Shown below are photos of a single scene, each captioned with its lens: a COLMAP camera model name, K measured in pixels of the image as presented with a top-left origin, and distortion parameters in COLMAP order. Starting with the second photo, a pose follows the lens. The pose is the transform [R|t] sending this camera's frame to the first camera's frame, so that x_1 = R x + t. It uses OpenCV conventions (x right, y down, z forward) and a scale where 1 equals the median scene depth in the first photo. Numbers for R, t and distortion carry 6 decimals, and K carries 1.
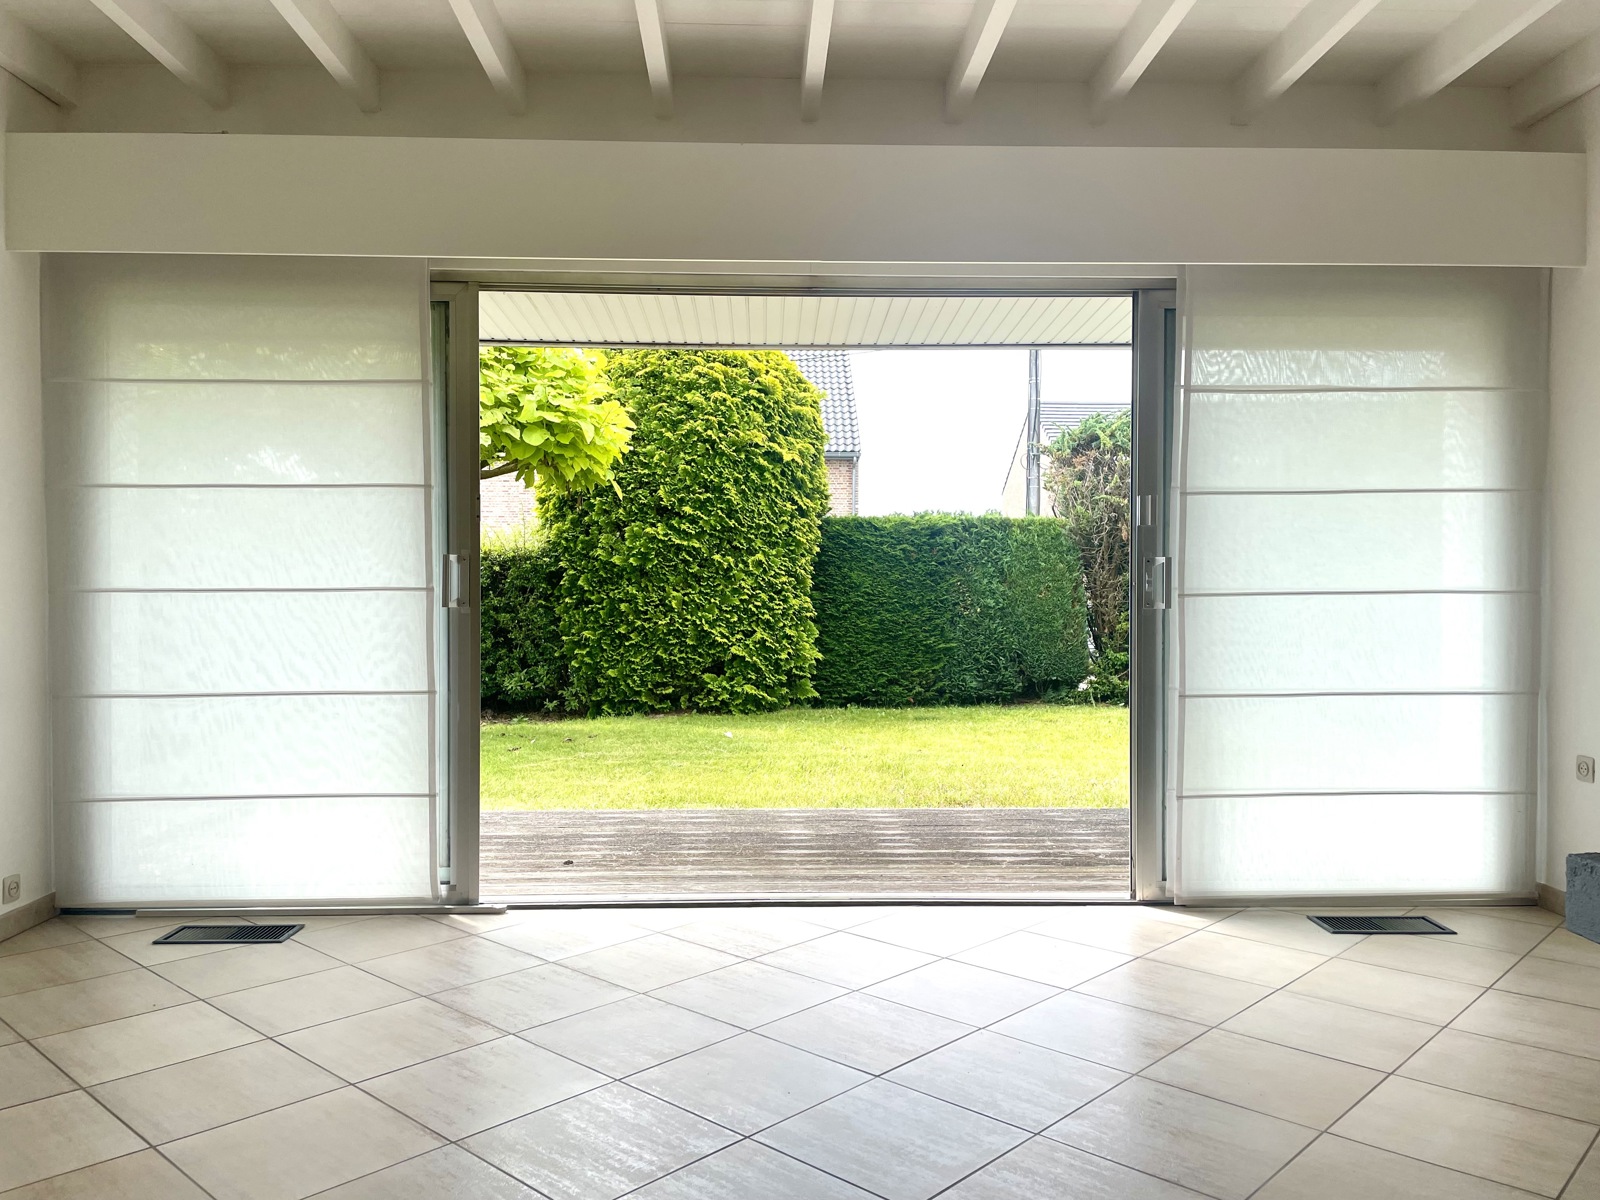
lens RADIAL K [[1215.3, 0, 804.3], [0, 1215.3, 601.5], [0, 0, 1]] dist [0.046963, -0.004759]
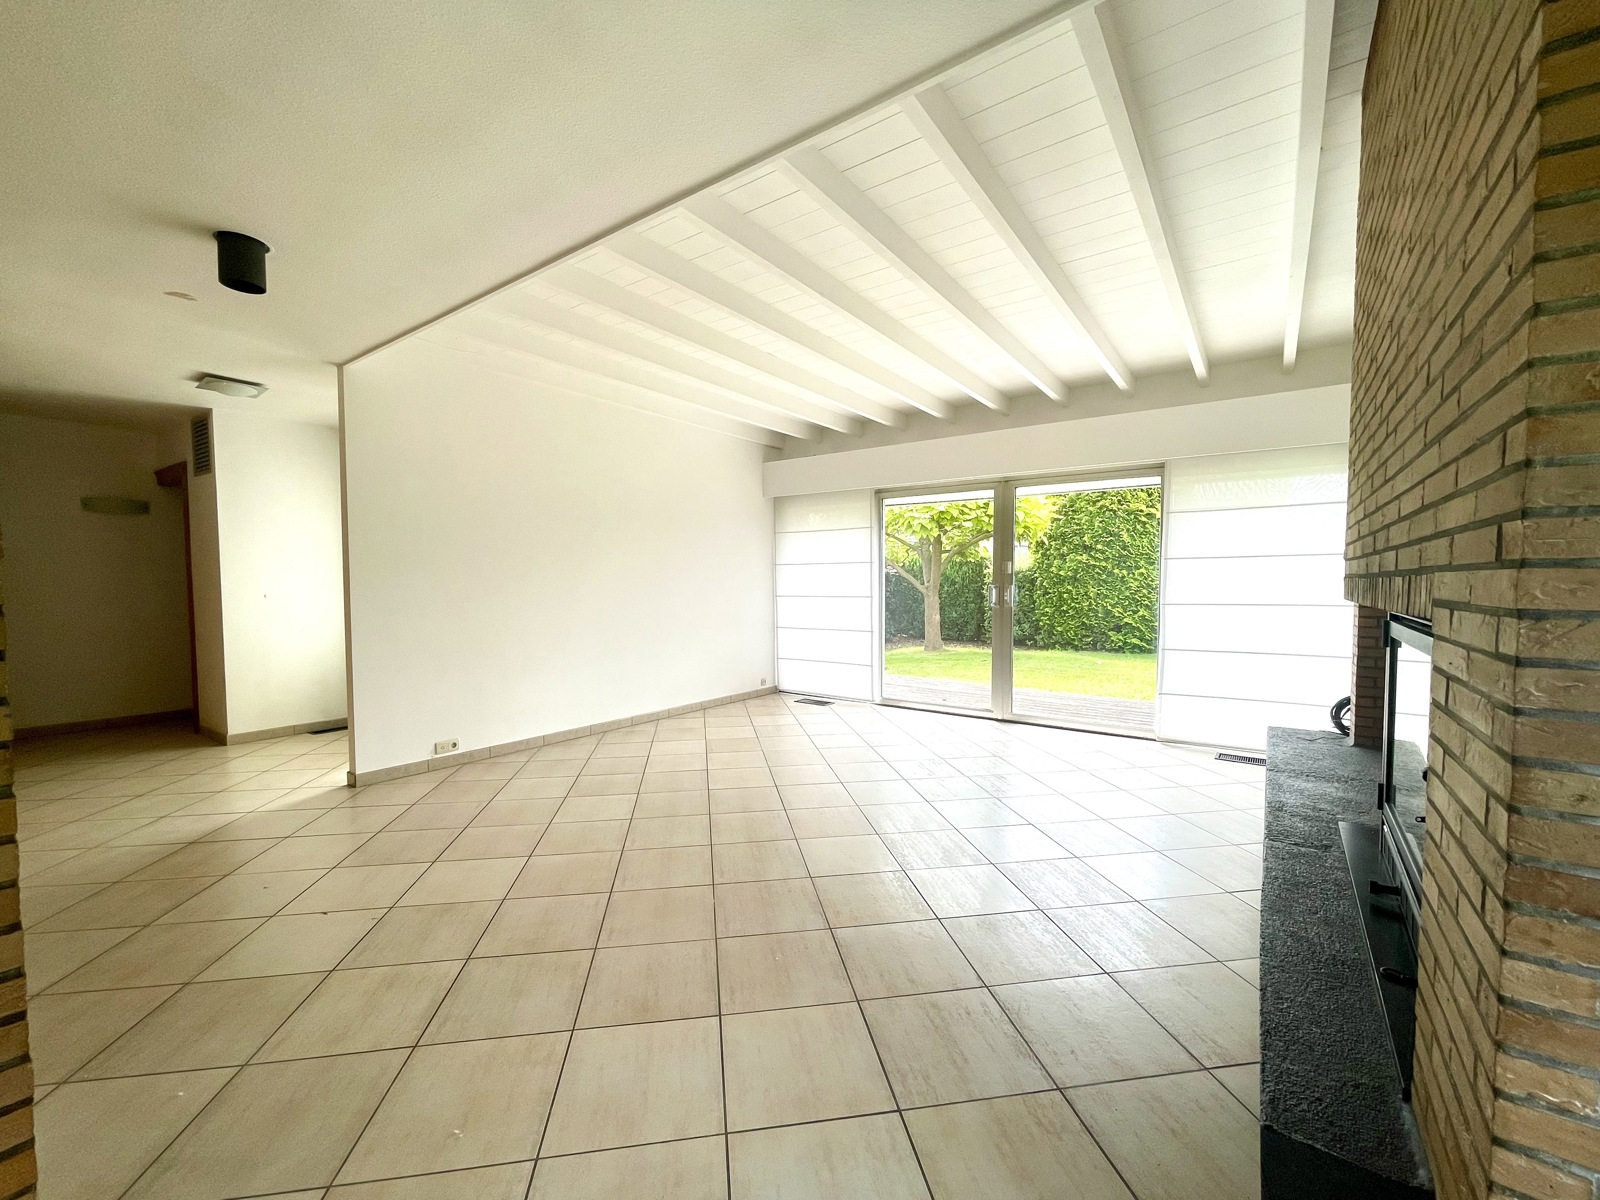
lens RADIAL K [[650.9, 0, 800.6], [0, 650.9, 602.5], [0, 0, 1]] dist [0.009112, 0.001472]
pose [[0.785902, 0.020658, -0.618005, 0.171957], [-0.004717, 0.999613, 0.027415, -0.012399], [0.618333, -0.018630, 0.785696, -0.111586]]
